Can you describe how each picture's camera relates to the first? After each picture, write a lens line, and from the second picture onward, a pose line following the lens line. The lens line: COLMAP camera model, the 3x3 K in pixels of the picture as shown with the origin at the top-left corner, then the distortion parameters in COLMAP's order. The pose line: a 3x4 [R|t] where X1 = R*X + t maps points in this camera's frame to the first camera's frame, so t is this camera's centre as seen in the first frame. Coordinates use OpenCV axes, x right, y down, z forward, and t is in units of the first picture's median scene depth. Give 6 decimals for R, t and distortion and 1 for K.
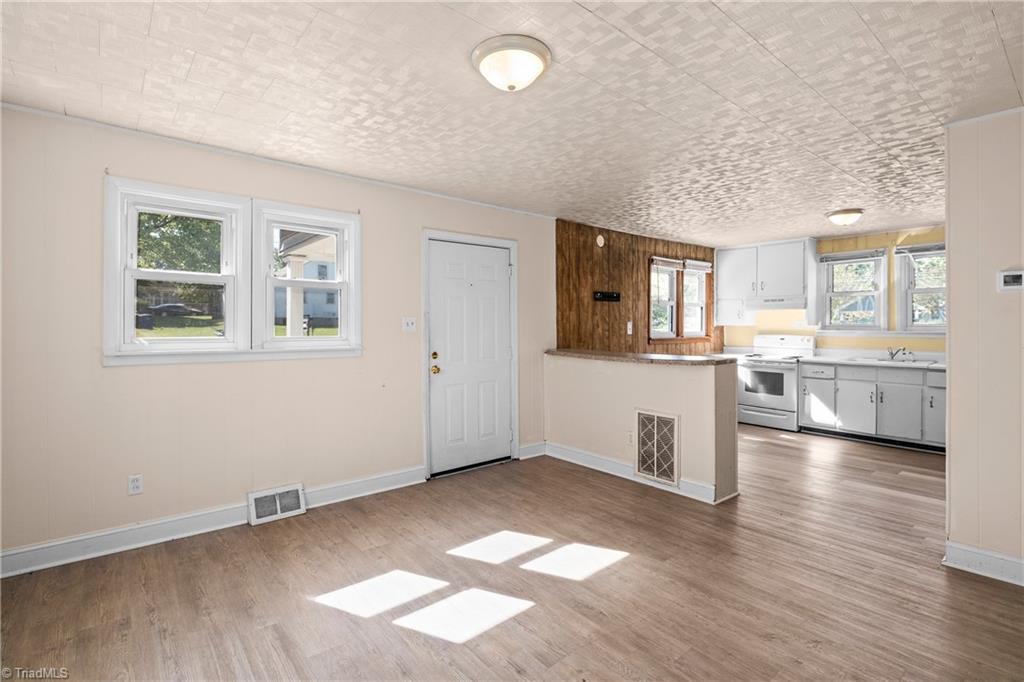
lens RADIAL K [[488.4, 0, 503.7], [0, 488.4, 324.4], [0, 0, 1]] dist [-0.000349, 0.000017]
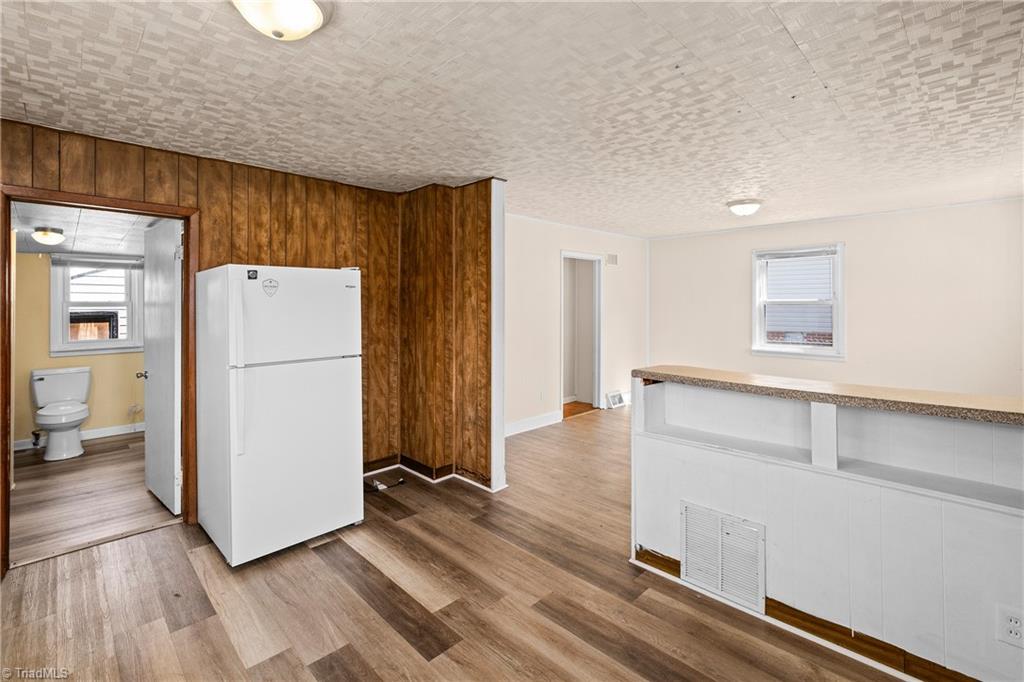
lens RADIAL K [[466.3, 0, 508.7], [0, 466.3, 301.9], [0, 0, 1]] dist [-0.001833, -0.000066]
pose [[-0.995718, 0.001968, -0.092424, 0.515110], [0.002994, 0.999935, -0.010963, -0.018214], [0.092396, -0.011192, -0.995659, 1.187492]]
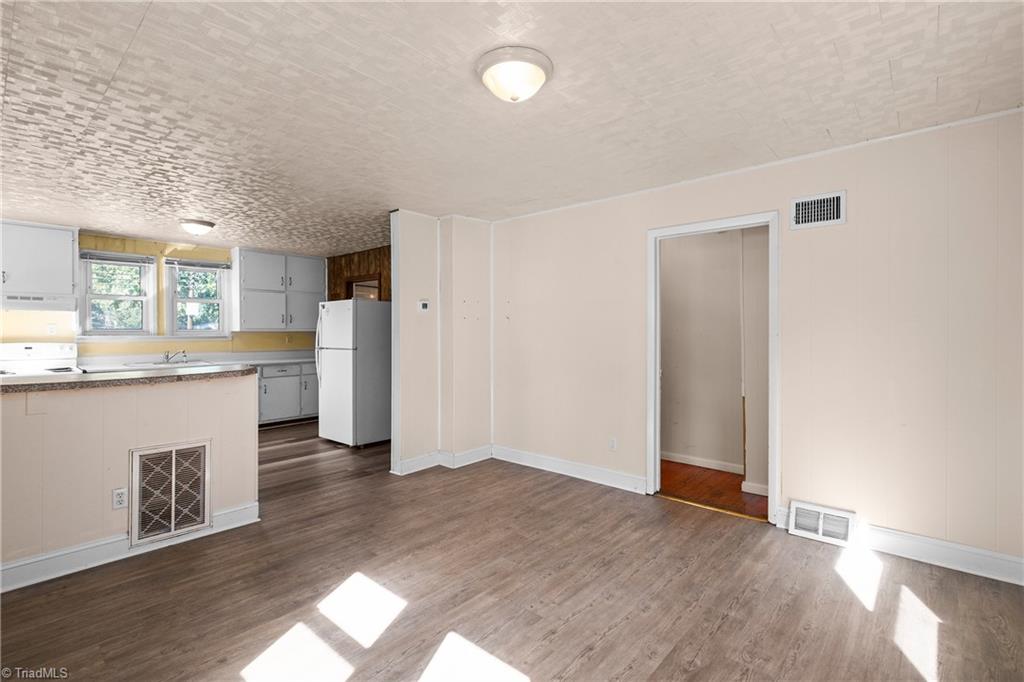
lens RADIAL K [[470.4, 0, 511.4], [0, 470.4, 330.6], [0, 0, 1]] dist [-0.000914, 0.000051]
pose [[-0.157692, -0.001128, 0.987488, -0.362467], [-0.001961, 0.999998, 0.000829, -0.000197], [-0.987486, -0.001805, -0.157693, 0.441657]]
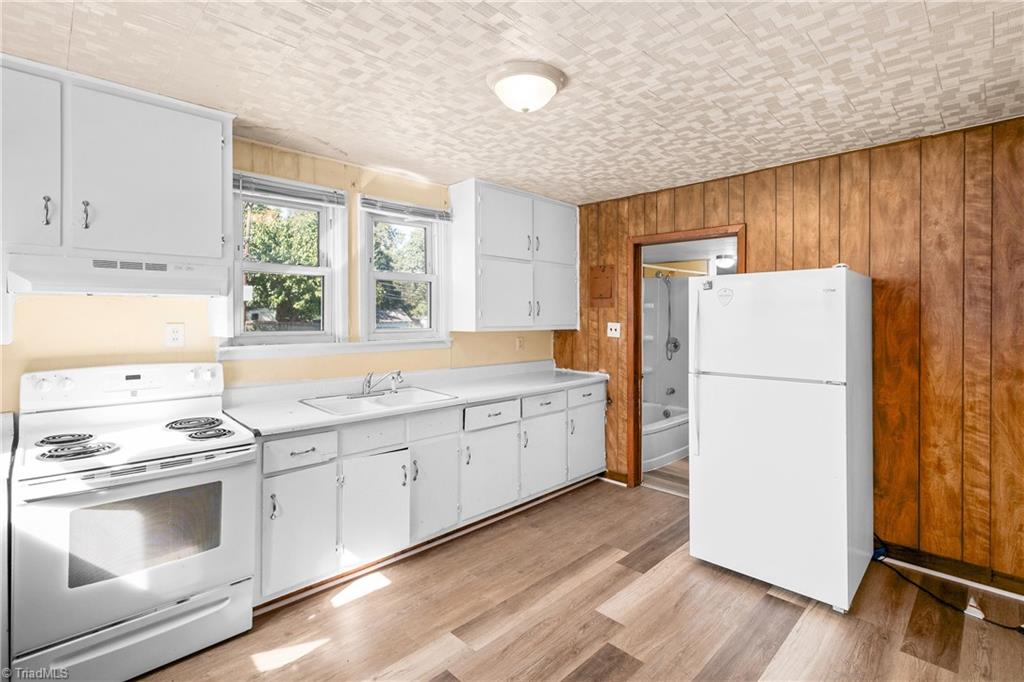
lens RADIAL K [[477.3, 0, 506.5], [0, 477.3, 315.1], [0, 0, 1]] dist [0.002433, 0.000148]
pose [[-0.091504, 0.000131, 0.995805, 0.251172], [-0.003834, 0.999993, -0.000484, -0.019416], [-0.995797, -0.003863, -0.091503, 0.946311]]
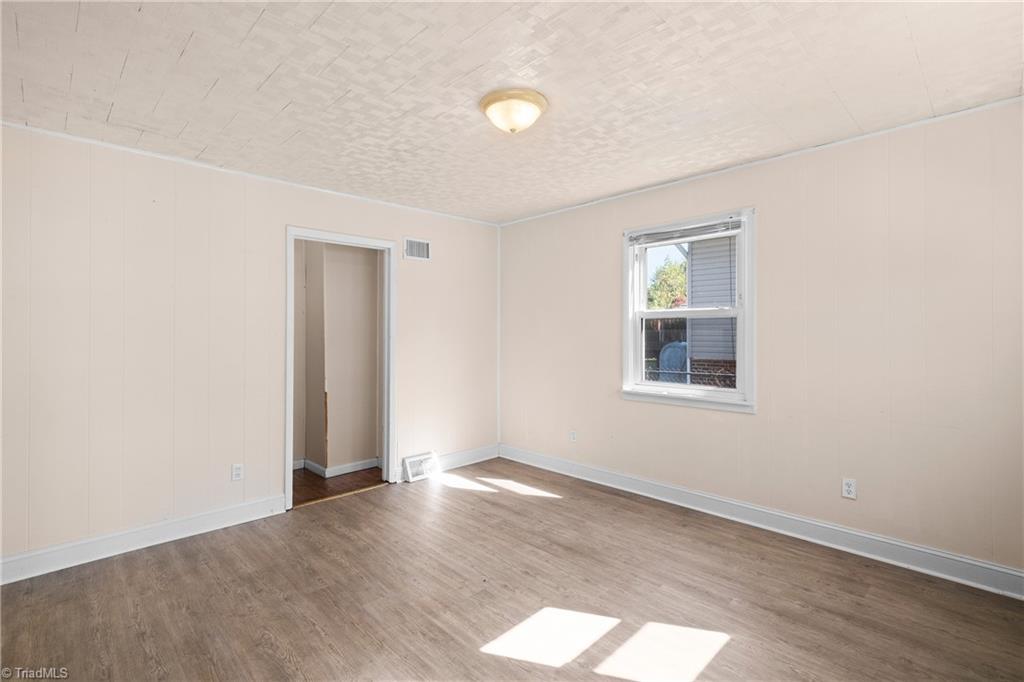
lens RADIAL K [[470.4, 0, 511.4], [0, 470.4, 330.6], [0, 0, 1]] dist [-0.000914, 0.000051]
pose [[-0.996210, 0.002186, -0.086958, 0.045064], [0.002969, 0.999956, -0.008872, 0.002697], [0.086935, -0.009097, -0.996172, 0.804998]]
